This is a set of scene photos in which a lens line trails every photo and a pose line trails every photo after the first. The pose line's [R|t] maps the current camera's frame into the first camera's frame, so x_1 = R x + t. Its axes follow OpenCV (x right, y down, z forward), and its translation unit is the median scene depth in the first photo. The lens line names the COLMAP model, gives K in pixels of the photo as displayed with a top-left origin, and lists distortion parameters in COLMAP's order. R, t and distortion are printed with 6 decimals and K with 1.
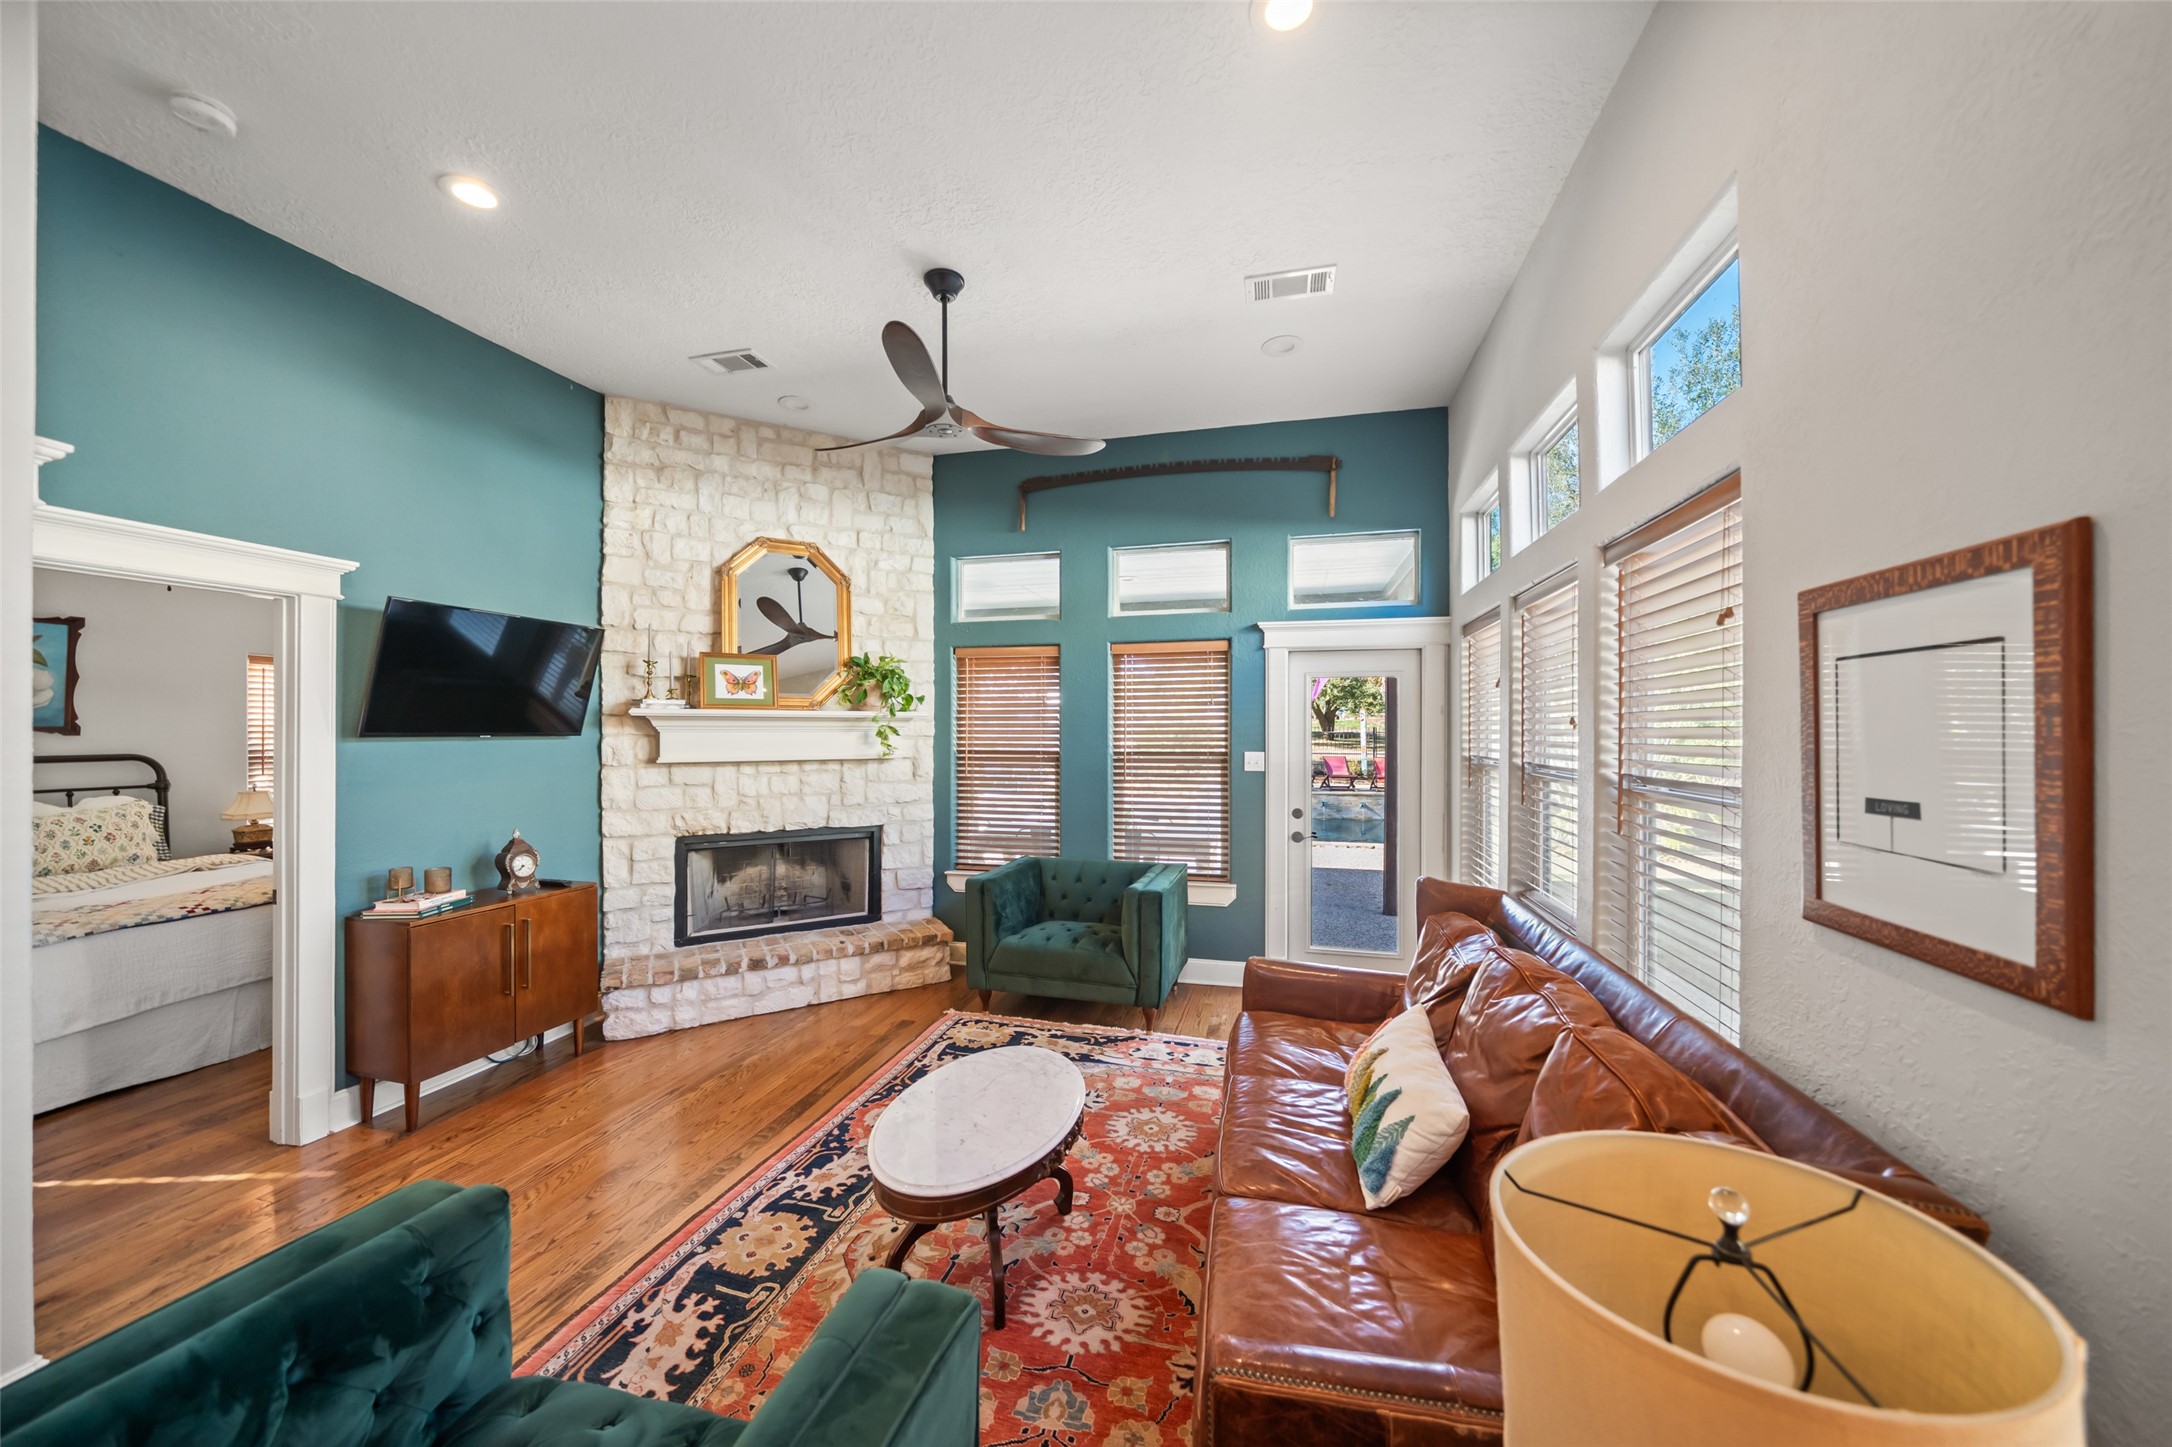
lens RADIAL K [[743.1, 0, 1097.7], [0, 743.1, 727.8], [0, 0, 1]] dist [-0.007978, 0.000306]
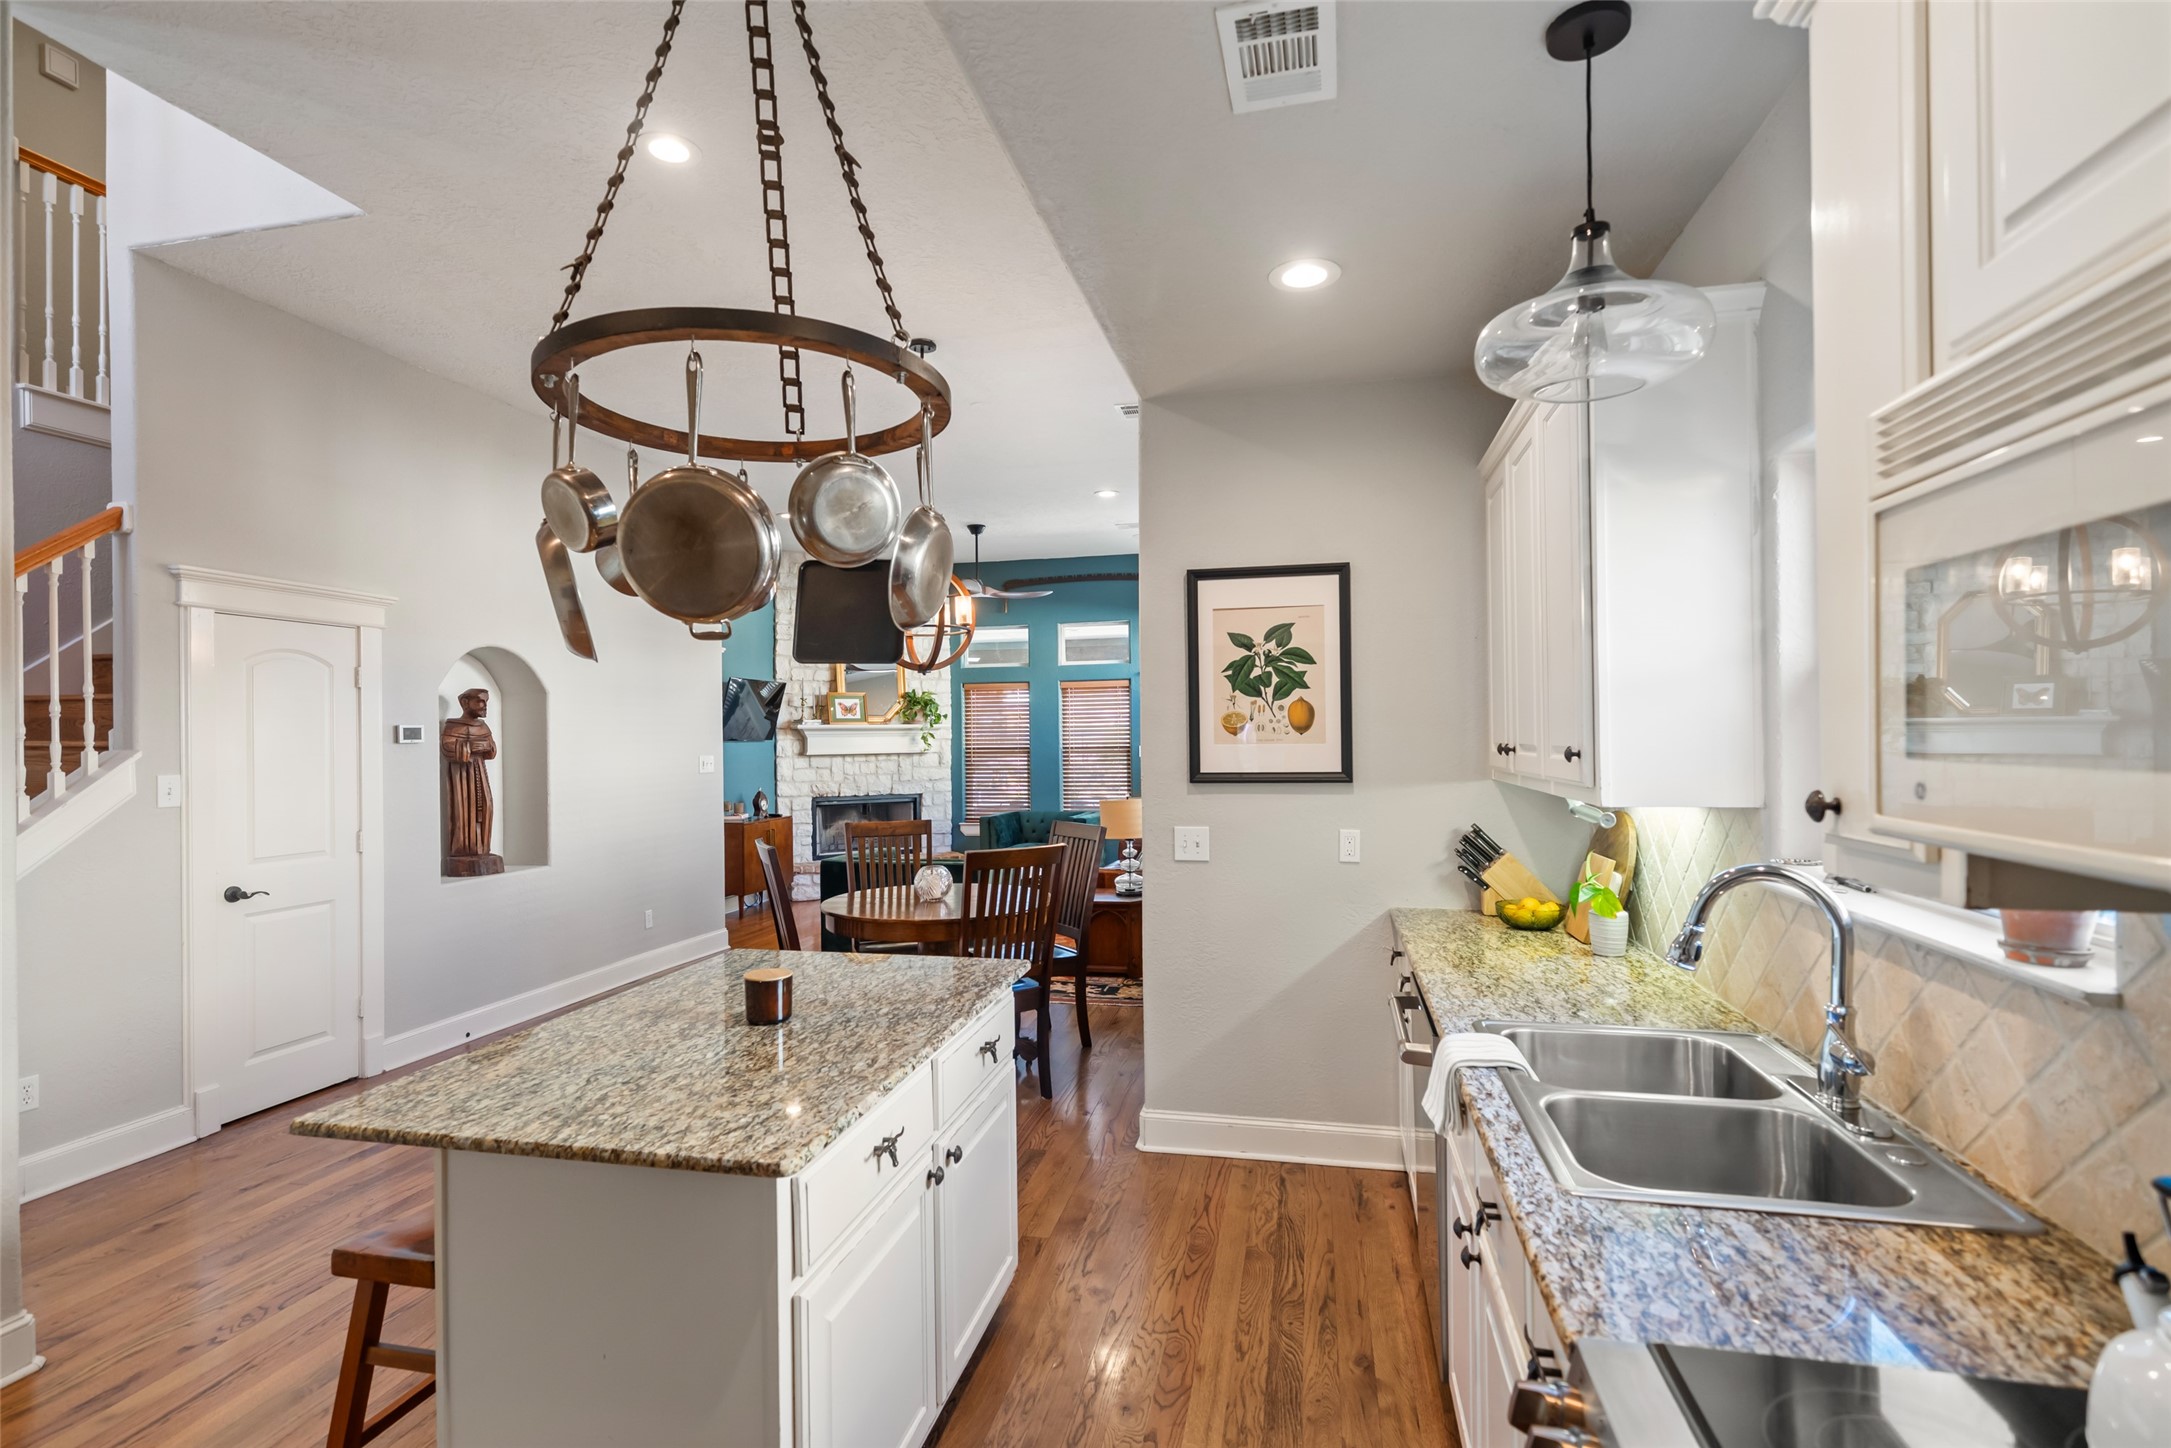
lens RADIAL K [[1009.5, 0, 1073.5], [0, 1009.5, 731.1], [0, 0, 1]] dist [-0.001067, -0.000056]
pose [[0.999905, -0.012358, 0.006150, 0.035162], [0.012378, 0.999918, -0.003189, 0.005175], [-0.006110, 0.003265, 0.999976, -1.343256]]
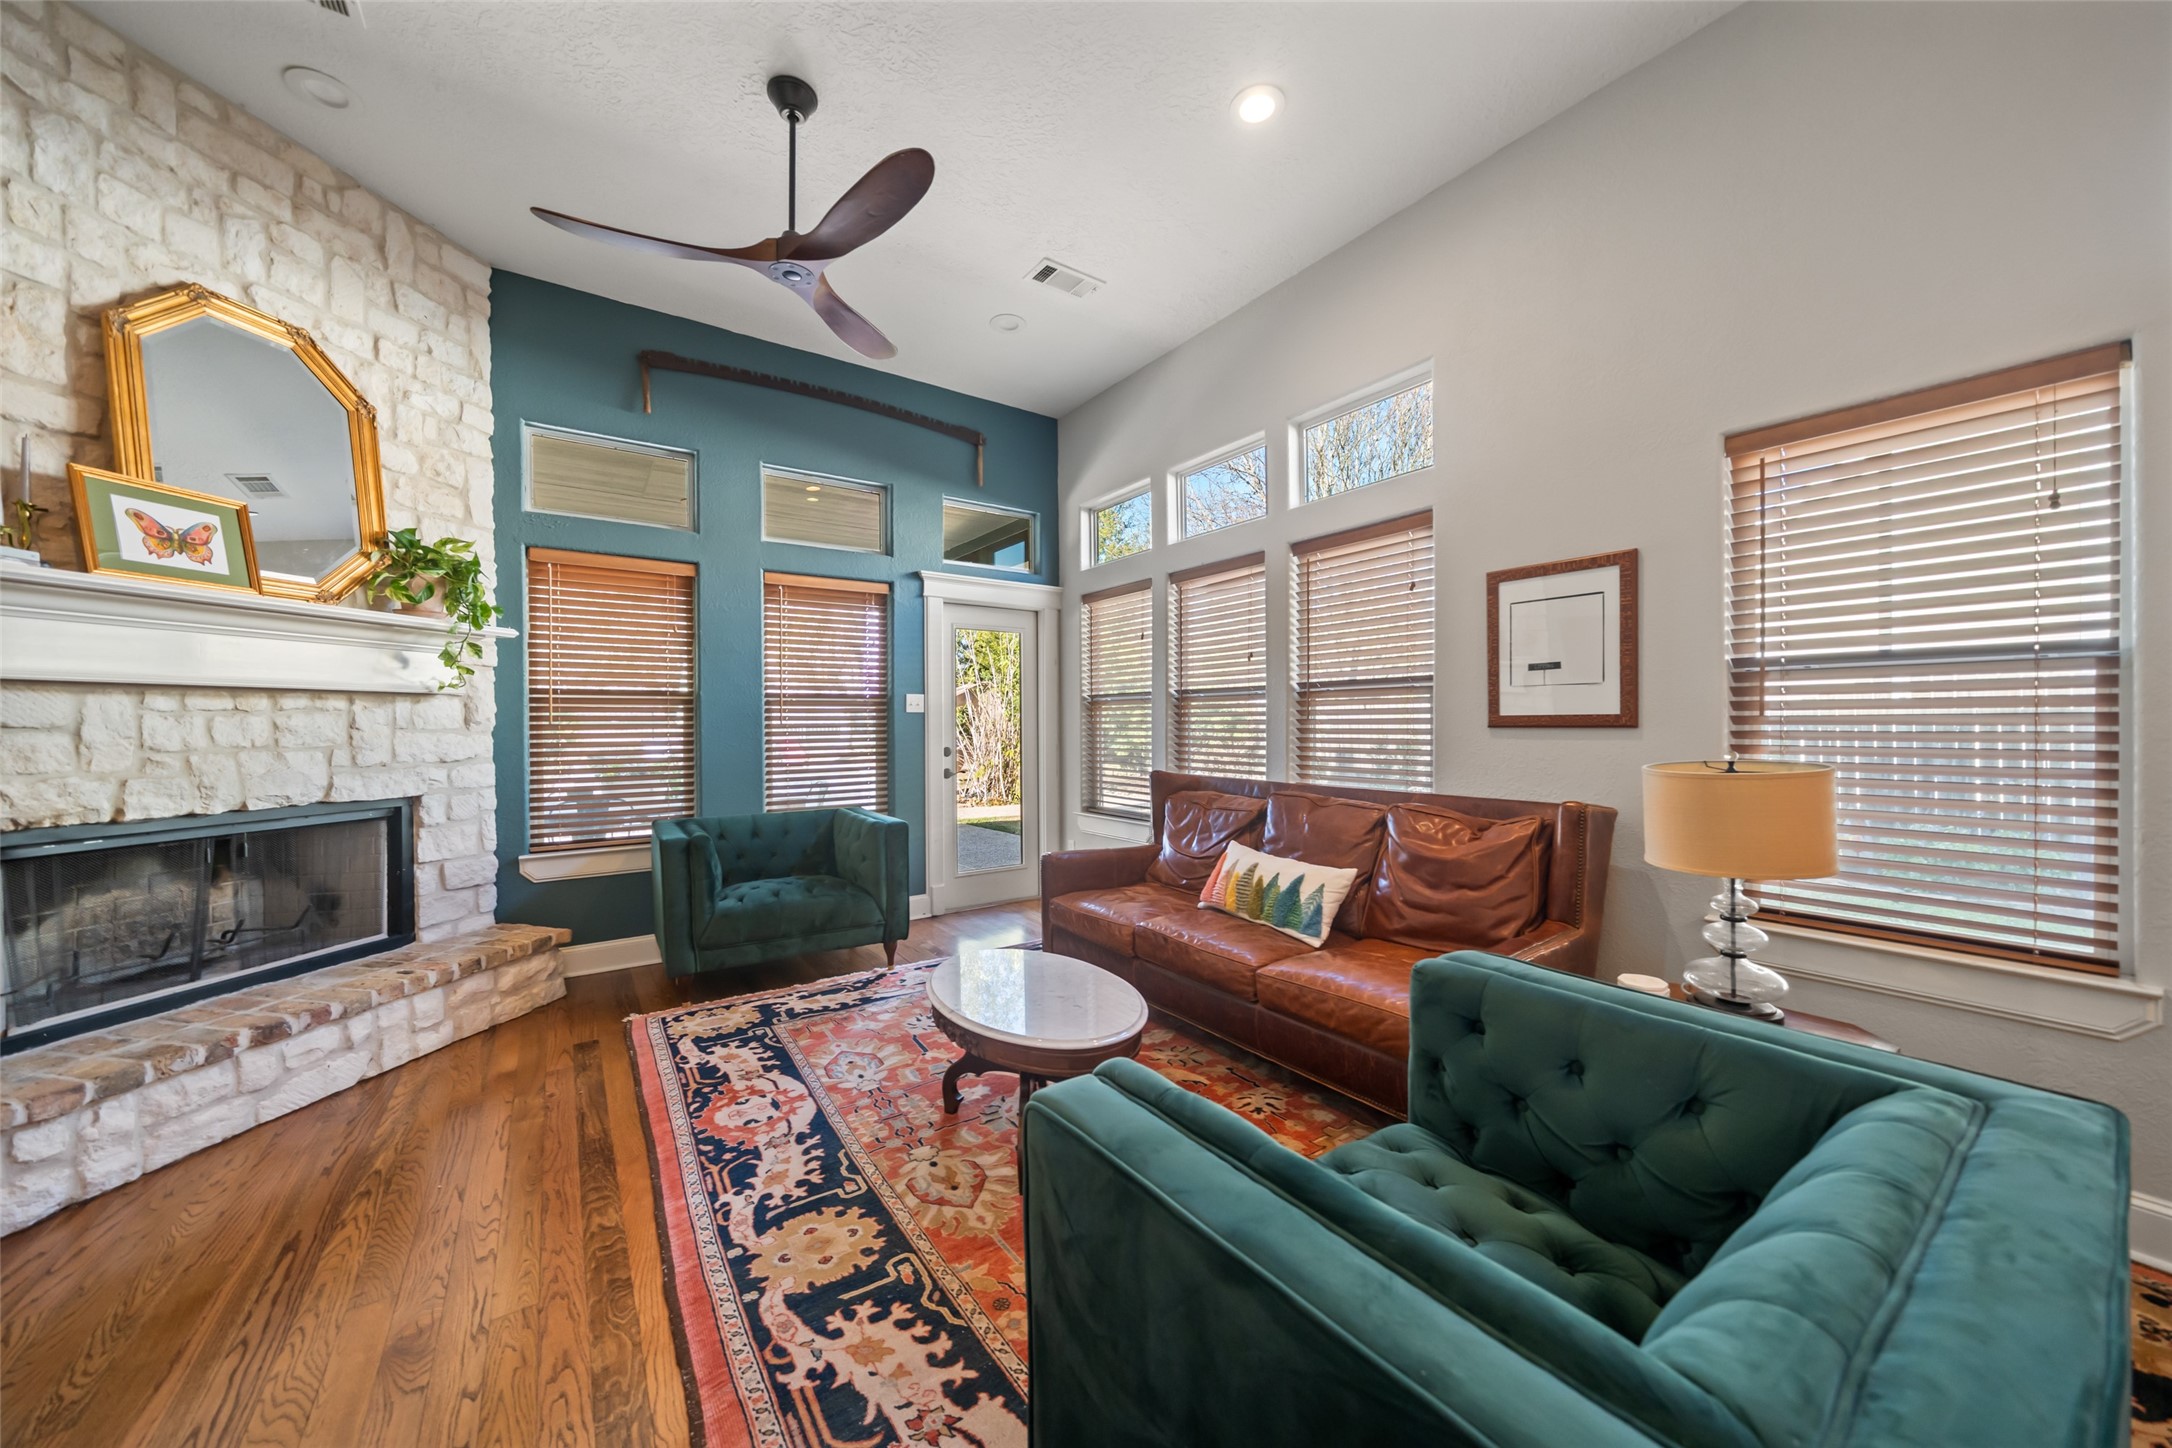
lens RADIAL K [[743.1, 0, 1074.5], [0, 743.1, 725.6], [0, 0, 1]] dist [-0.007978, 0.000306]
pose [[0.662540, -0.006336, 0.749000, -0.432434], [0.002113, 0.999976, 0.006590, 0.071690], [-0.749024, -0.002784, 0.662537, 0.142540]]
